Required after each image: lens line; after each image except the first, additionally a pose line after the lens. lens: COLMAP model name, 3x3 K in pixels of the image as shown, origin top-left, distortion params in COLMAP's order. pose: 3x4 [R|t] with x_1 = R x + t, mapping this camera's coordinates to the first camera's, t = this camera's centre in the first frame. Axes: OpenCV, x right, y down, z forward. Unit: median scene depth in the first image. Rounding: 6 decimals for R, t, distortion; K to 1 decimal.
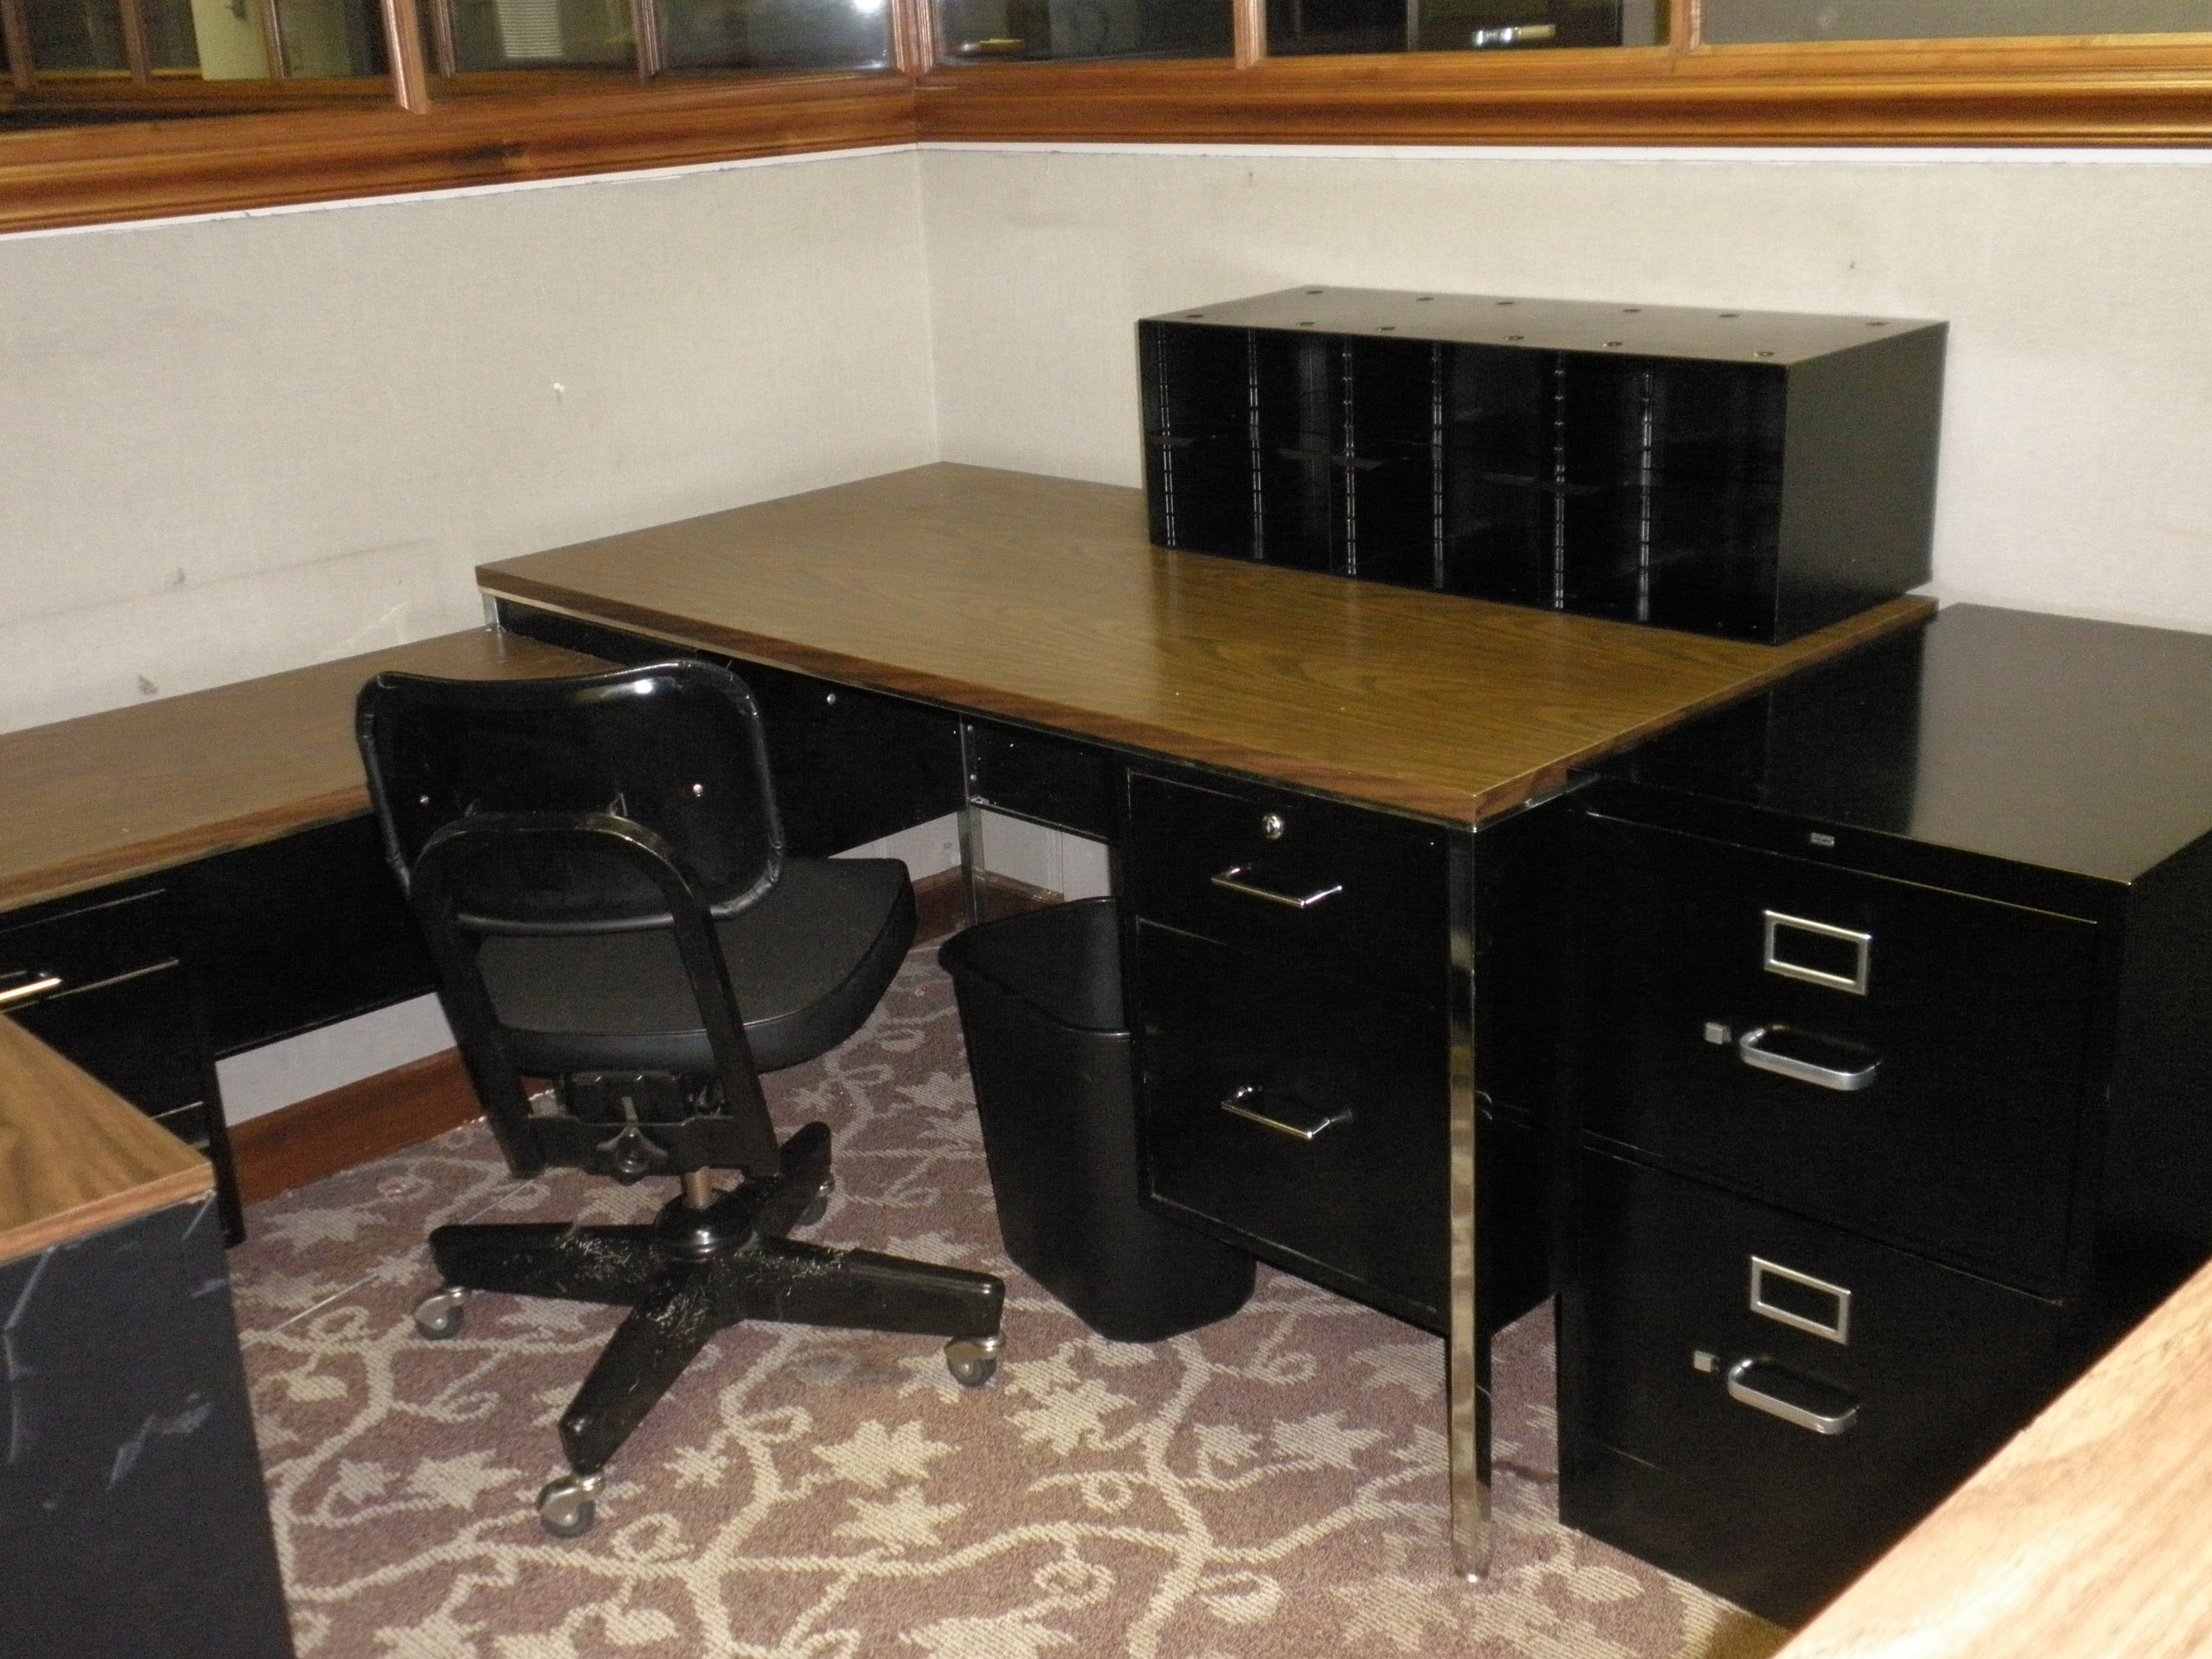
lens RADIAL K [[2453.8, 0, 1083.1], [0, 2453.8, 843.7], [0, 0, 1]] dist [0.008569, 0.000000]
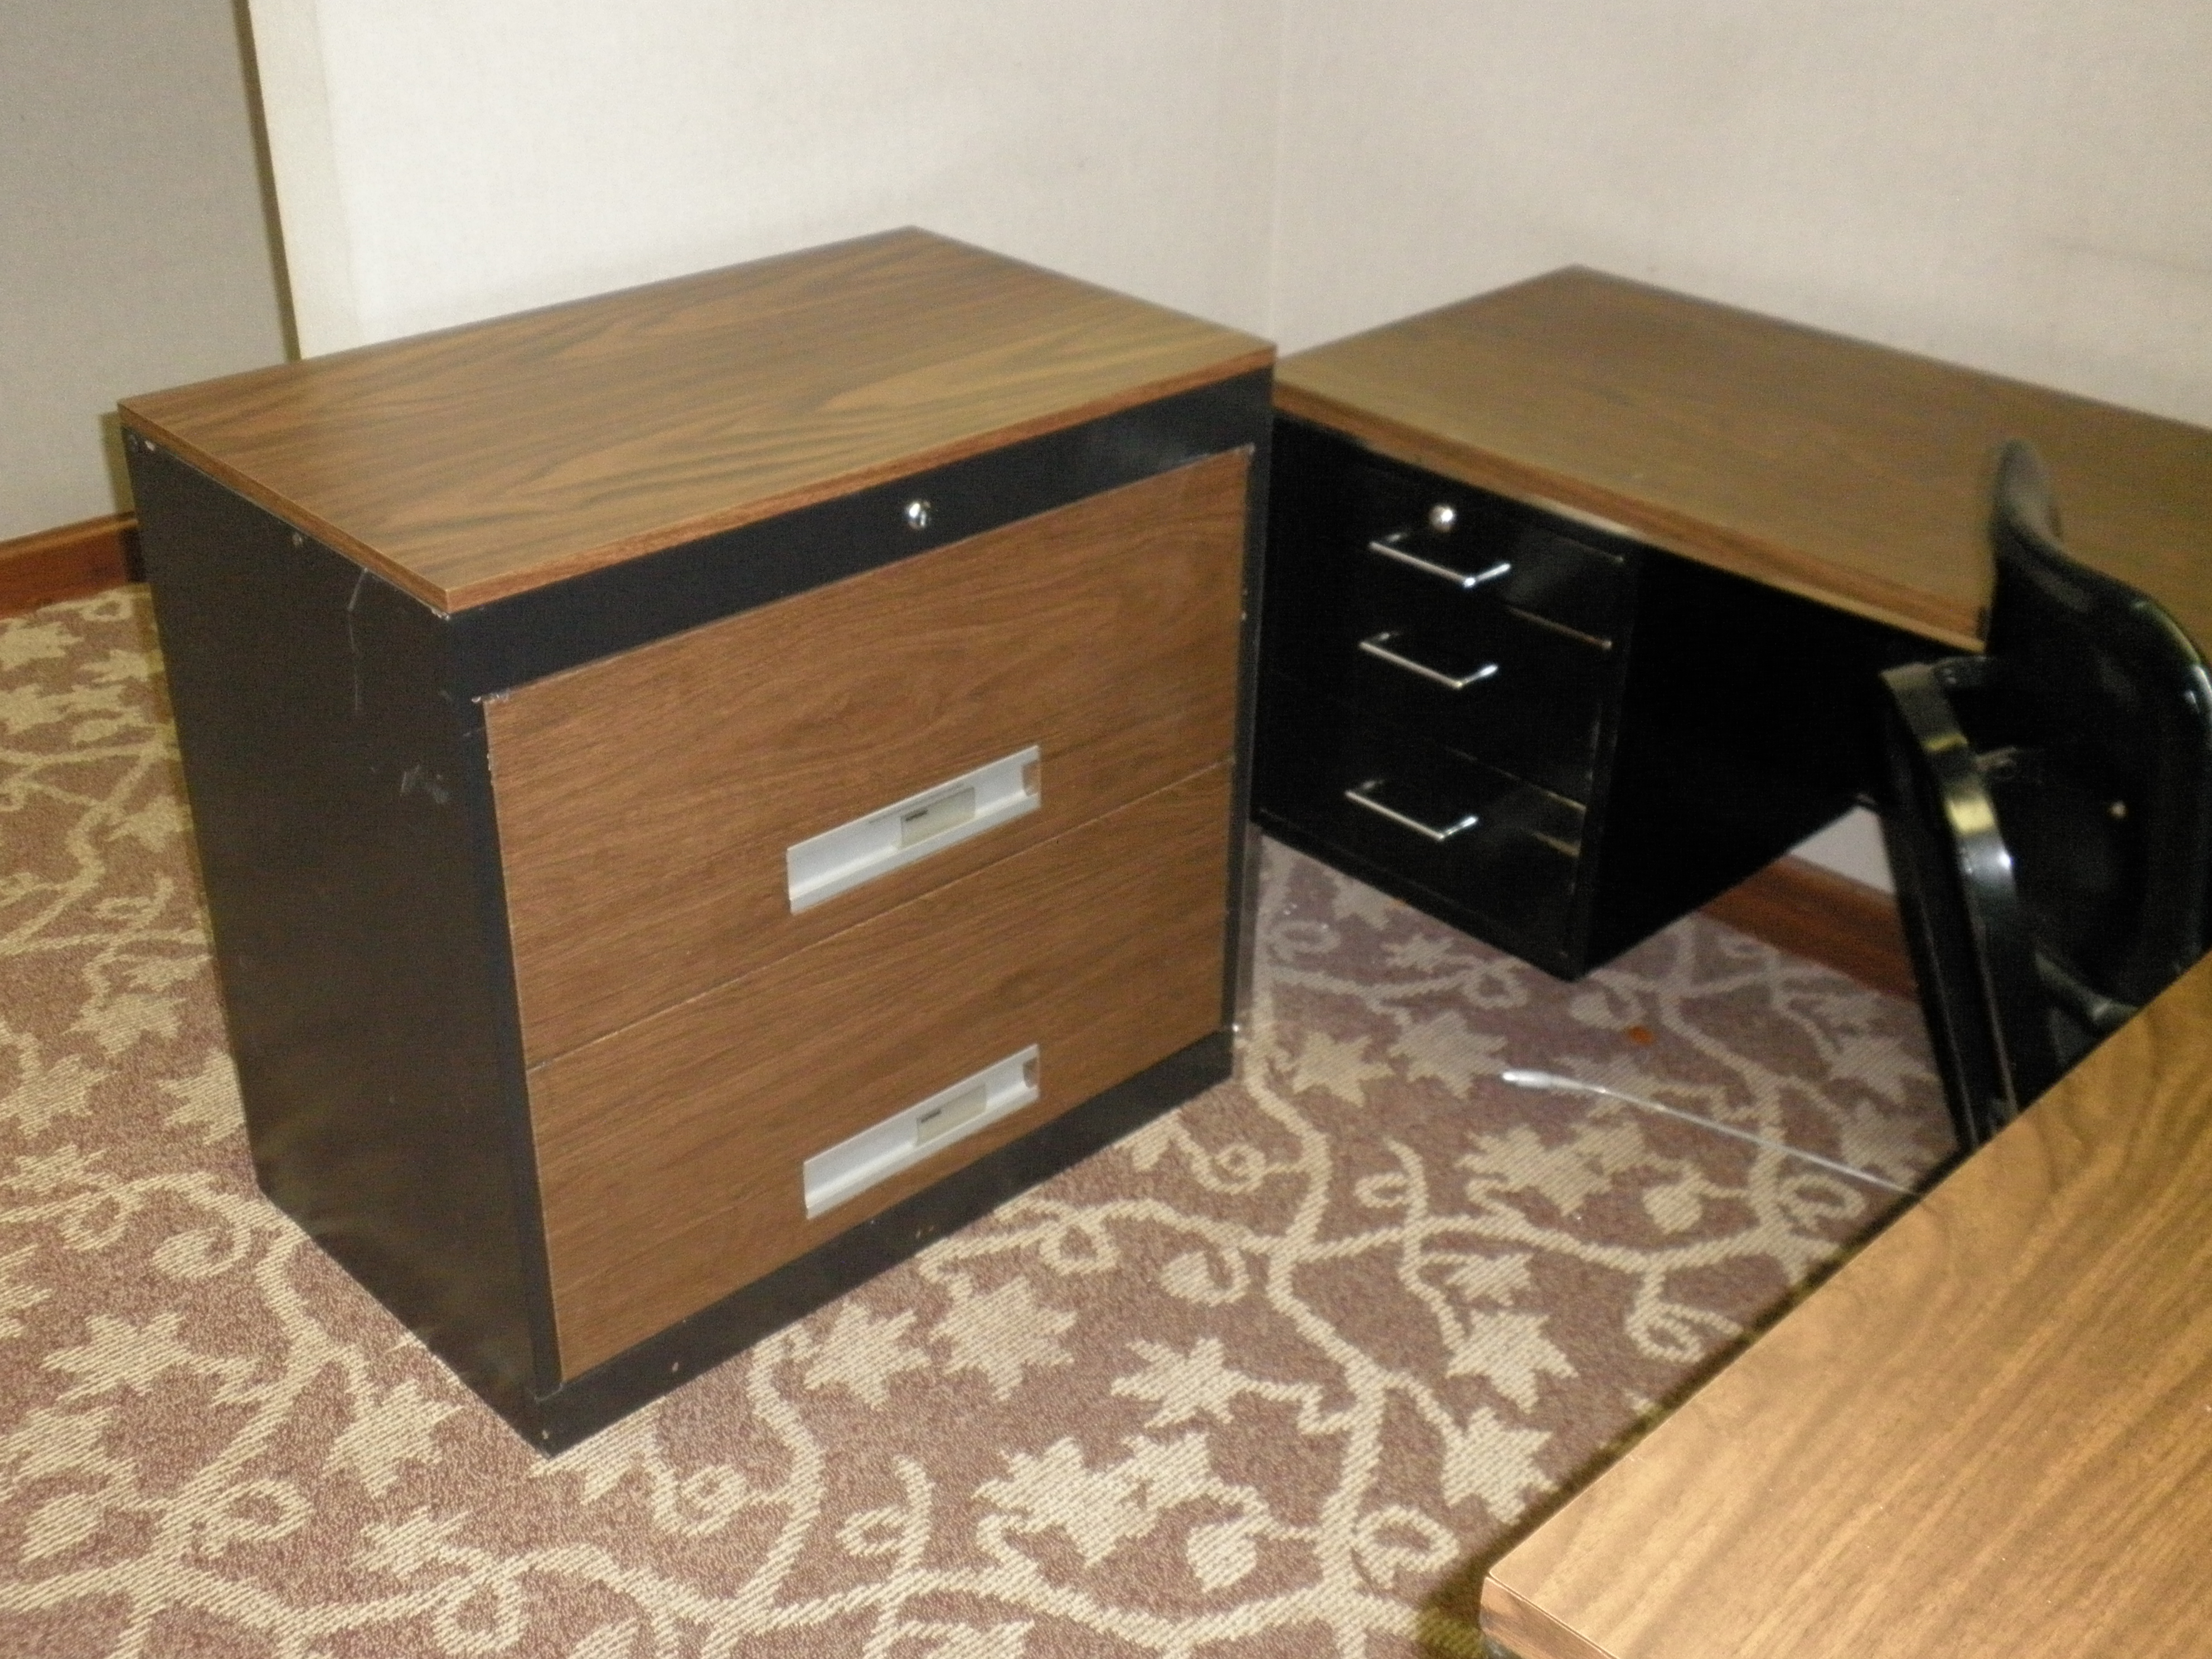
lens RADIAL K [[2453.8, 0, 1100.2], [0, 2453.8, 828.7], [0, 0, 1]] dist [0.008569, 0.000000]
pose [[0.005357, 0.531672, -0.846934, 0.720523], [-0.345026, 0.795919, 0.497464, -0.271323], [0.938578, 0.289549, 0.187705, 0.671904]]
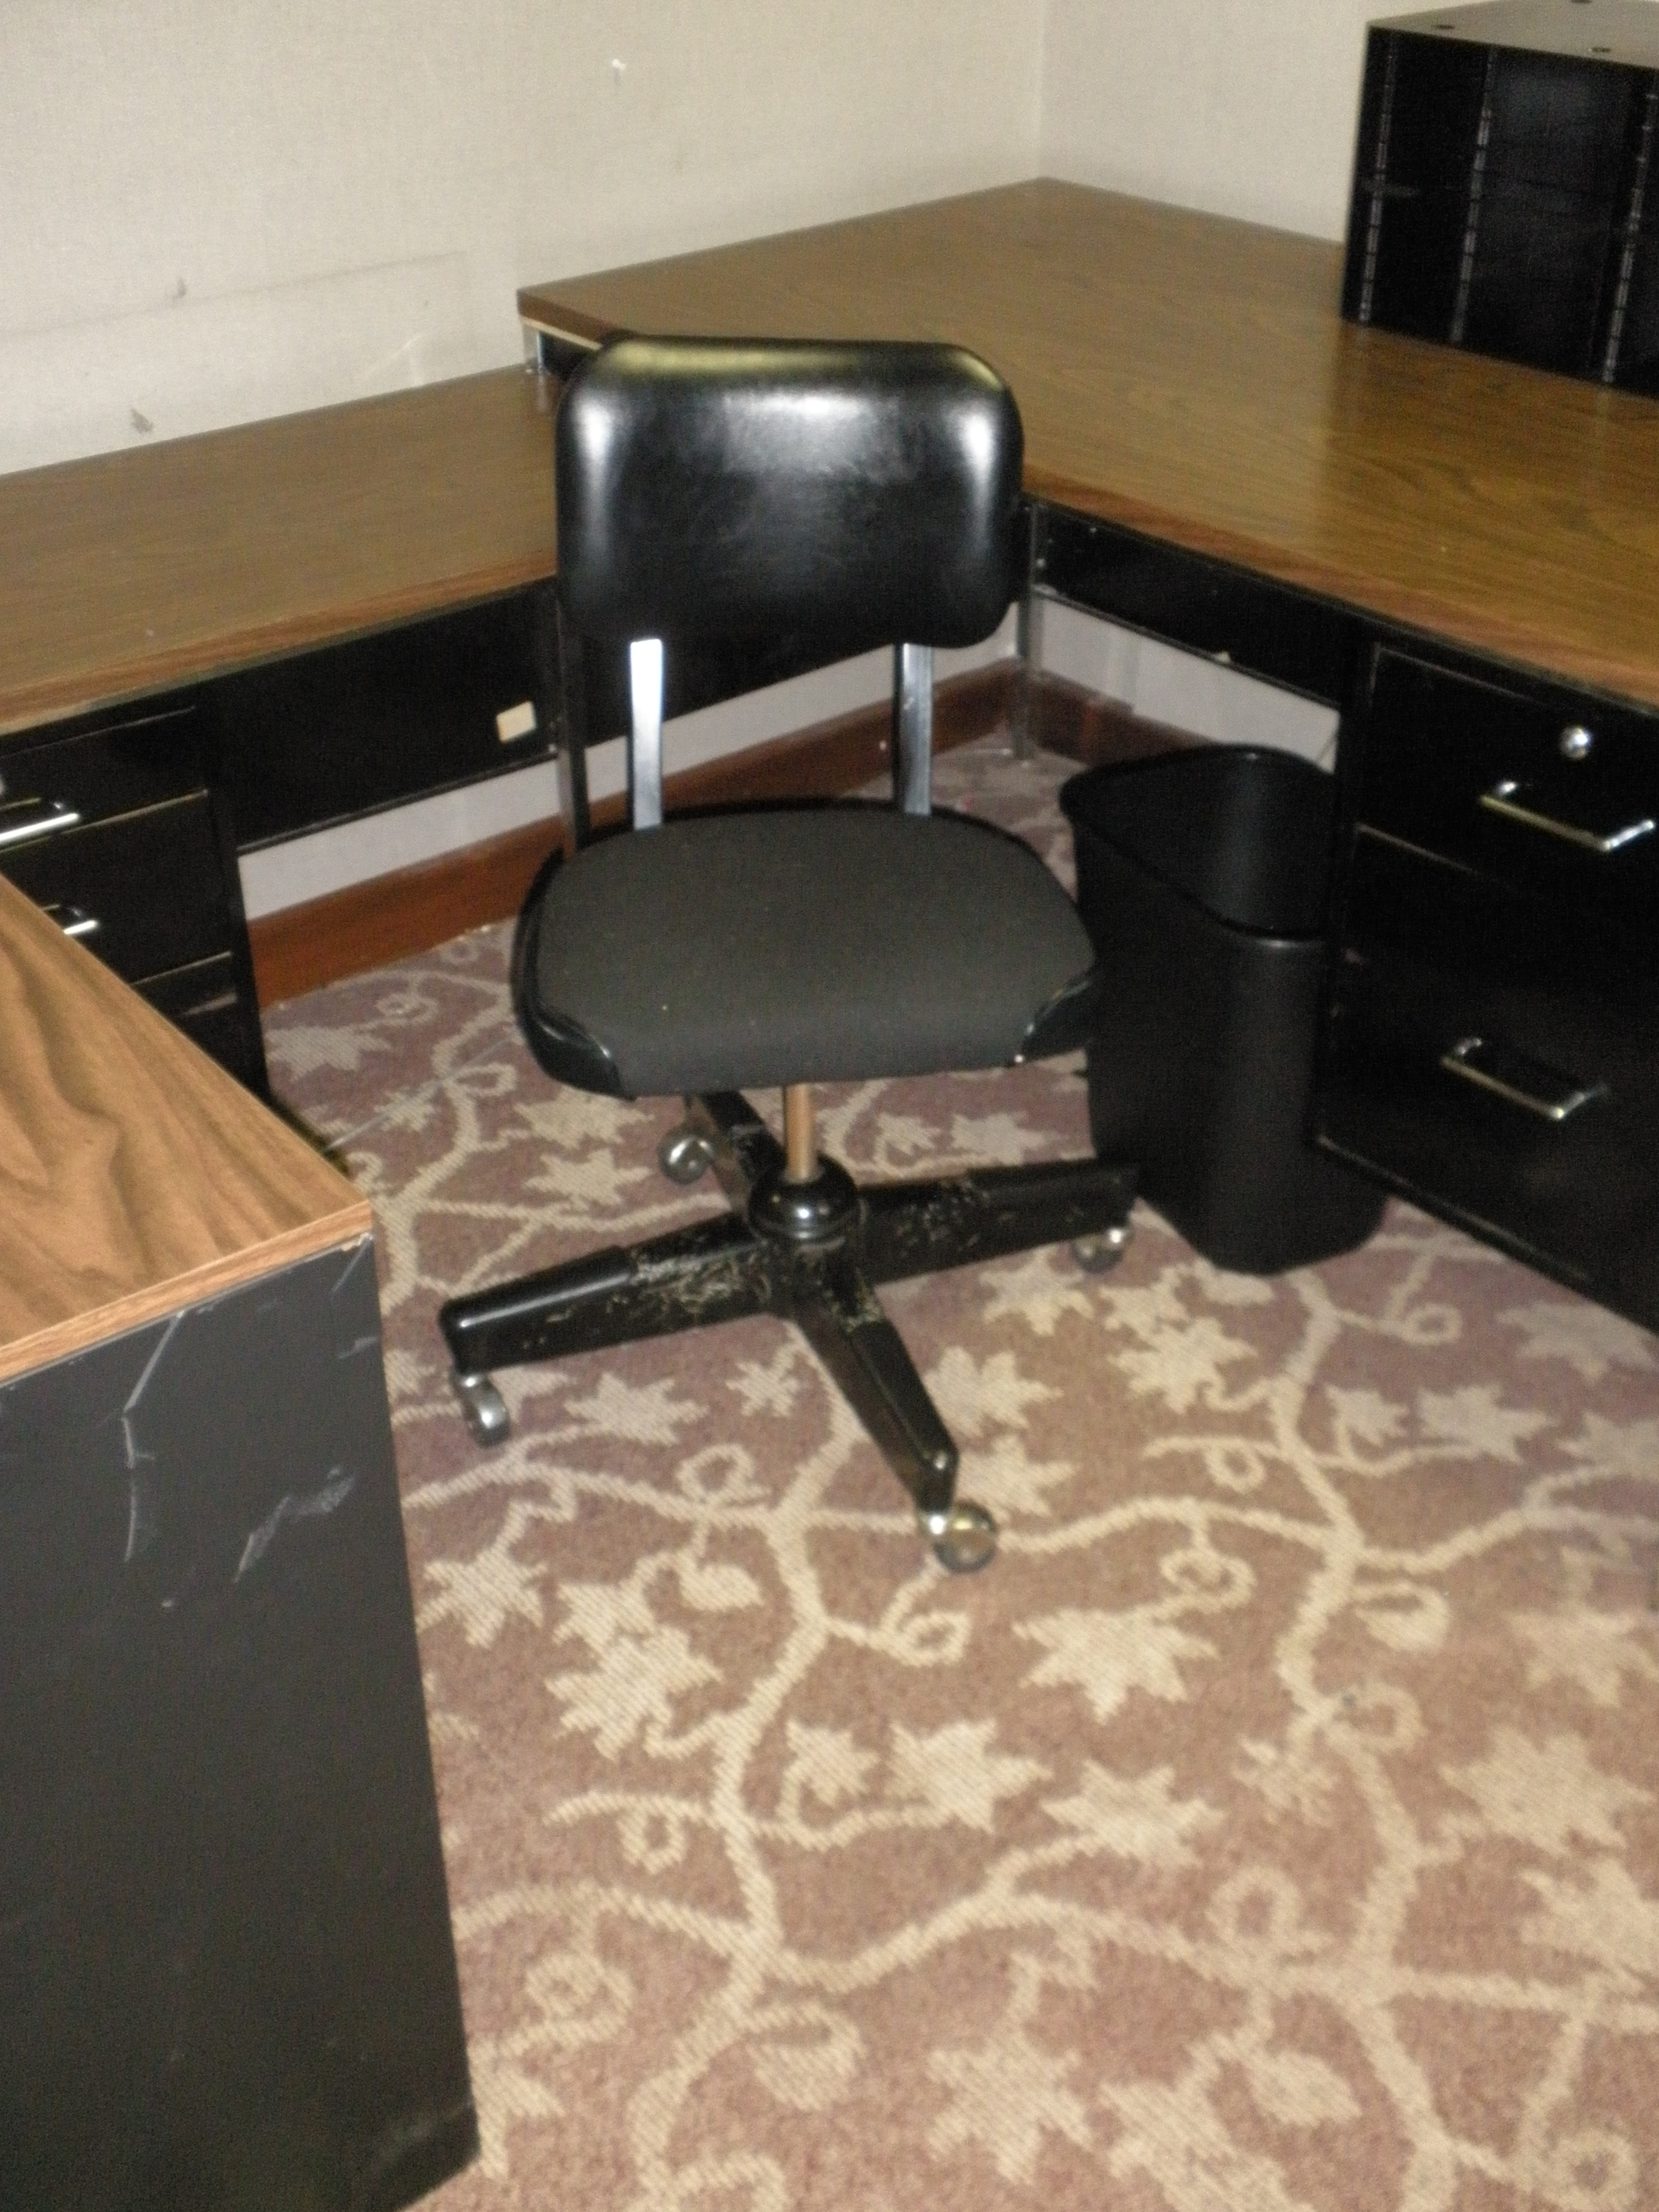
lens RADIAL K [[2453.8, 0, 800.9], [0, 2453.8, 1095.8], [0, 0, 1]] dist [0.008569, 0.000000]
pose [[0.995998, 0.078322, -0.043061, -0.116124], [-0.066599, 0.971646, 0.226868, -0.053122], [0.059609, -0.223093, 0.972973, 0.161640]]
